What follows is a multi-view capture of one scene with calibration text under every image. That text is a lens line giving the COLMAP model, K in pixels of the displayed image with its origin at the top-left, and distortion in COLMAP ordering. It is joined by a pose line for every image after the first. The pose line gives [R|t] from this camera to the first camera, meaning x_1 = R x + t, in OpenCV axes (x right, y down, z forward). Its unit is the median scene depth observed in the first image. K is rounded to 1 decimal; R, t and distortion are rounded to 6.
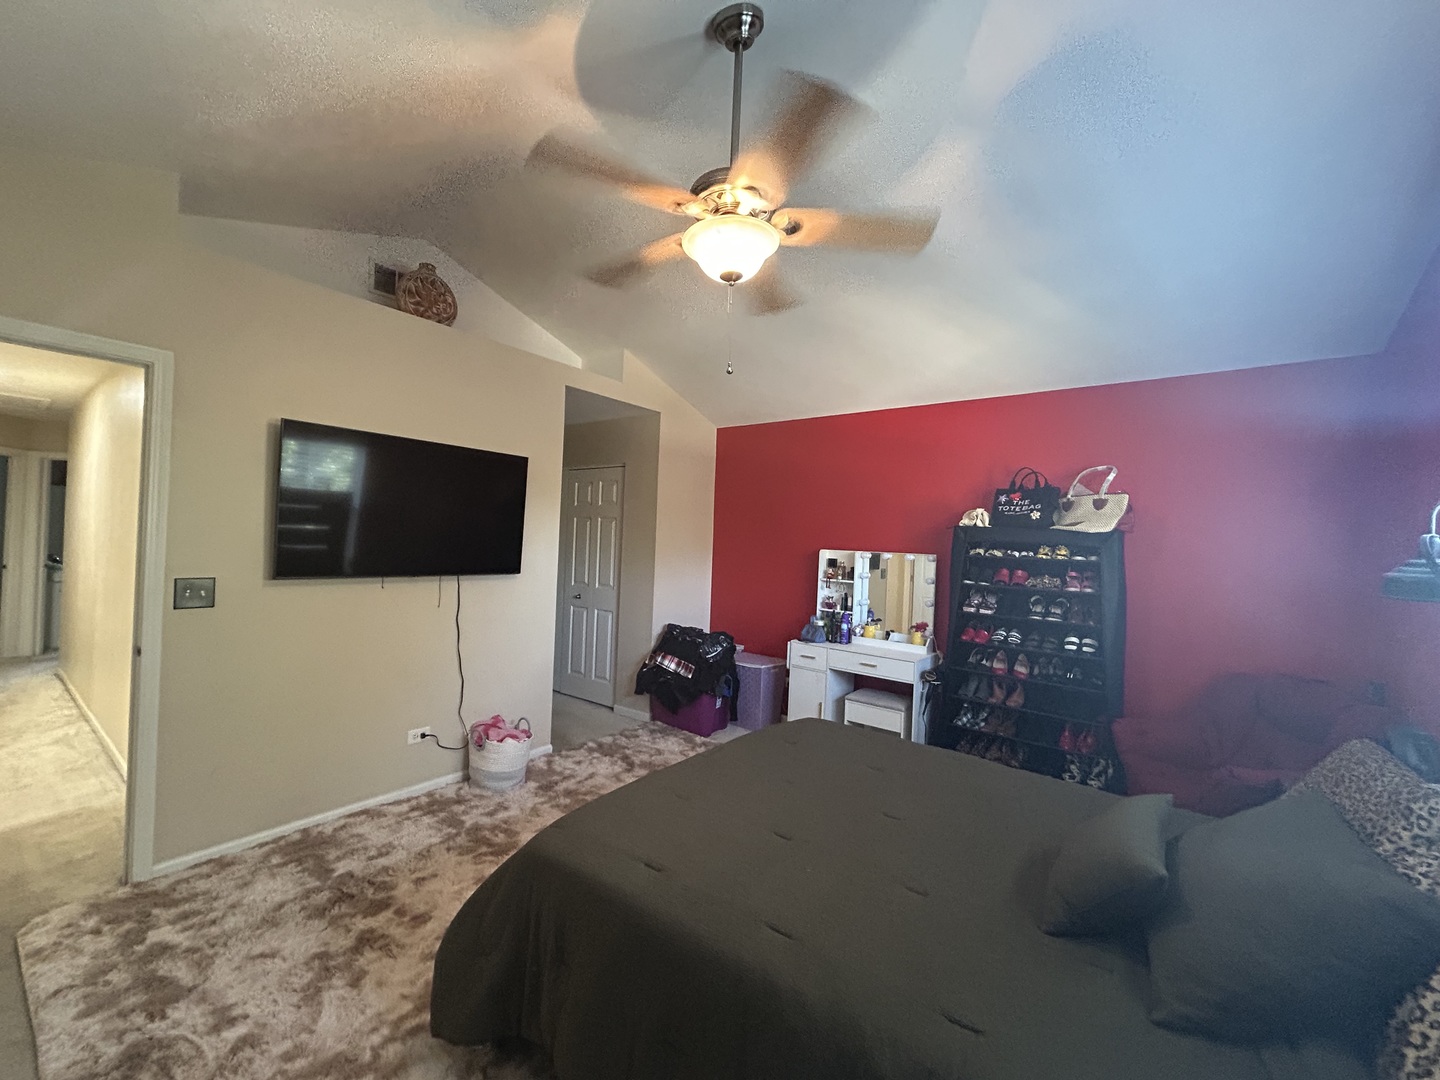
lens RADIAL K [[578.7, 0, 720.0], [0, 578.7, 540.0], [0, 0, 1]] dist [-0.000108, 0.000030]
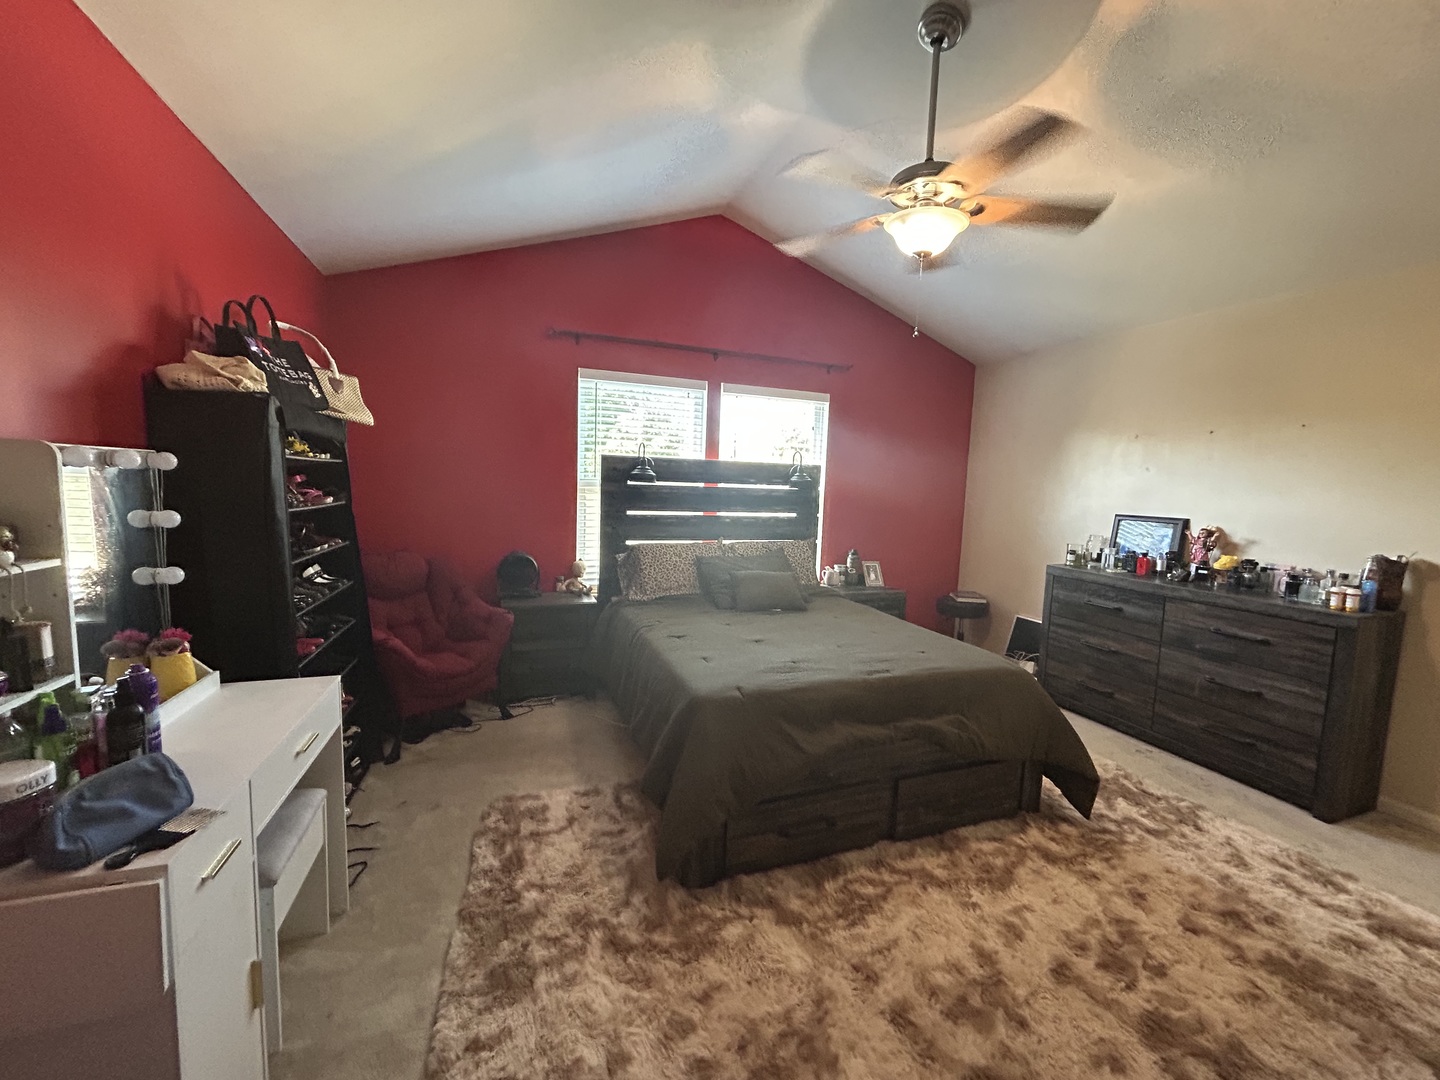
lens RADIAL K [[578.7, 0, 720.0], [0, 578.7, 540.0], [0, 0, 1]] dist [-0.000108, 0.000030]
pose [[-0.839298, -0.124992, 0.529109, -0.183251], [-0.073602, 0.990376, 0.117205, 0.012287], [-0.538666, 0.059427, -0.840421, 1.258162]]
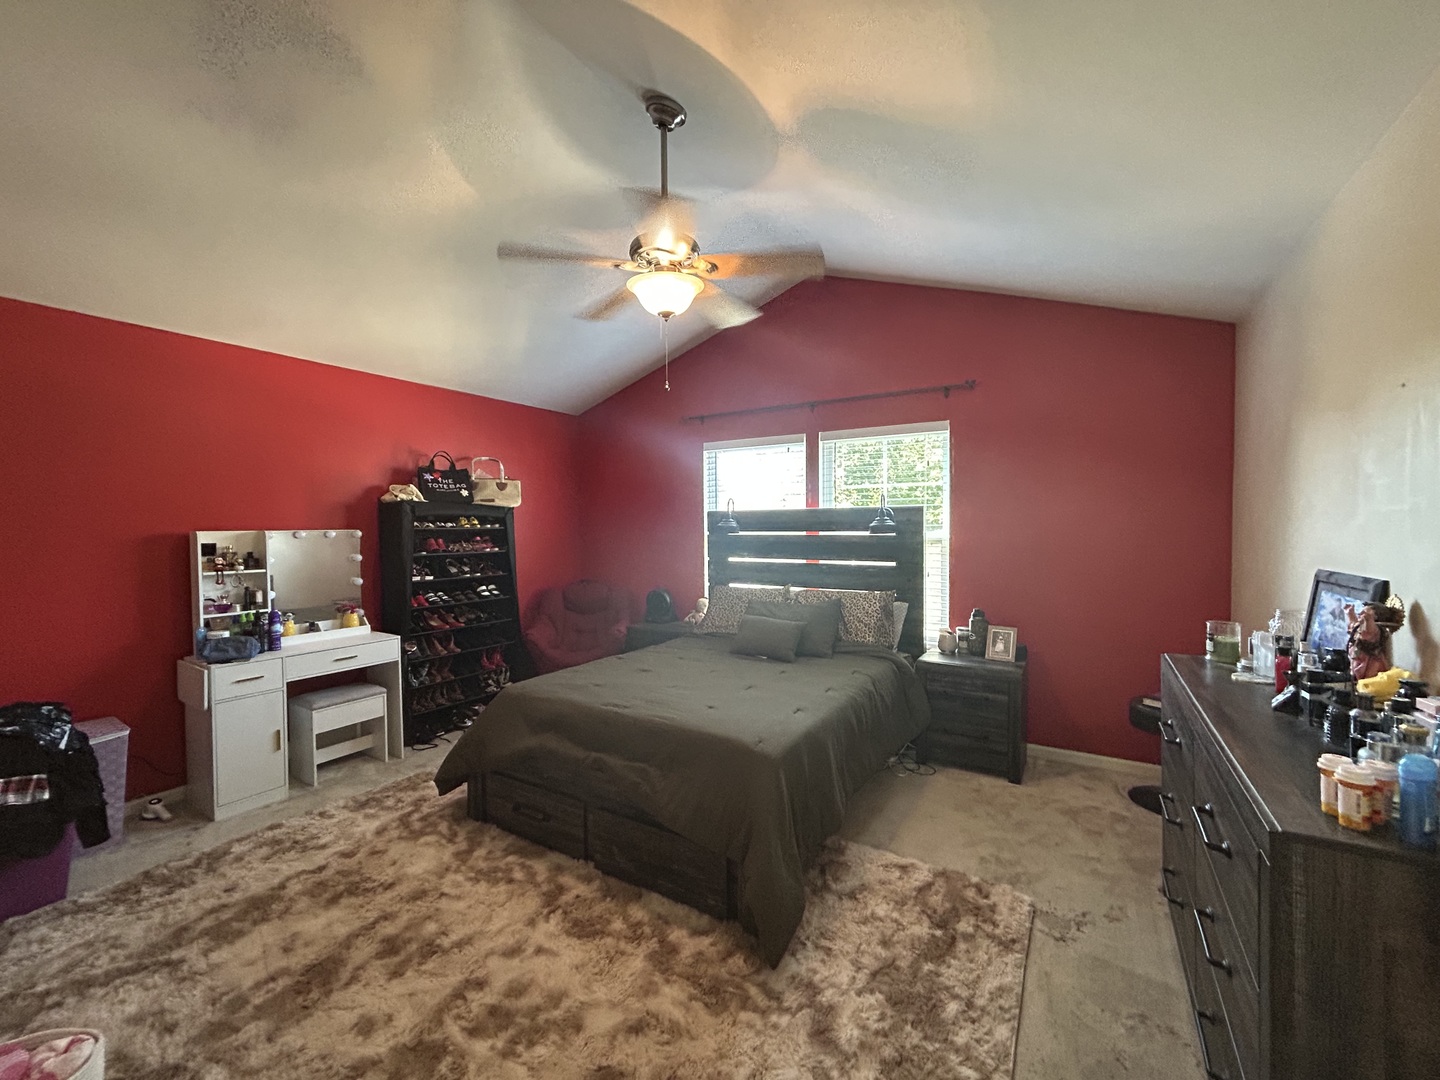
lens RADIAL K [[578.7, 0, 720.0], [0, 578.7, 540.0], [0, 0, 1]] dist [-0.000108, 0.000030]
pose [[-0.092828, -0.067788, 0.993372, -0.710524], [-0.001498, 0.997688, 0.067942, -0.026579], [-0.995681, 0.004819, -0.092715, 0.553246]]
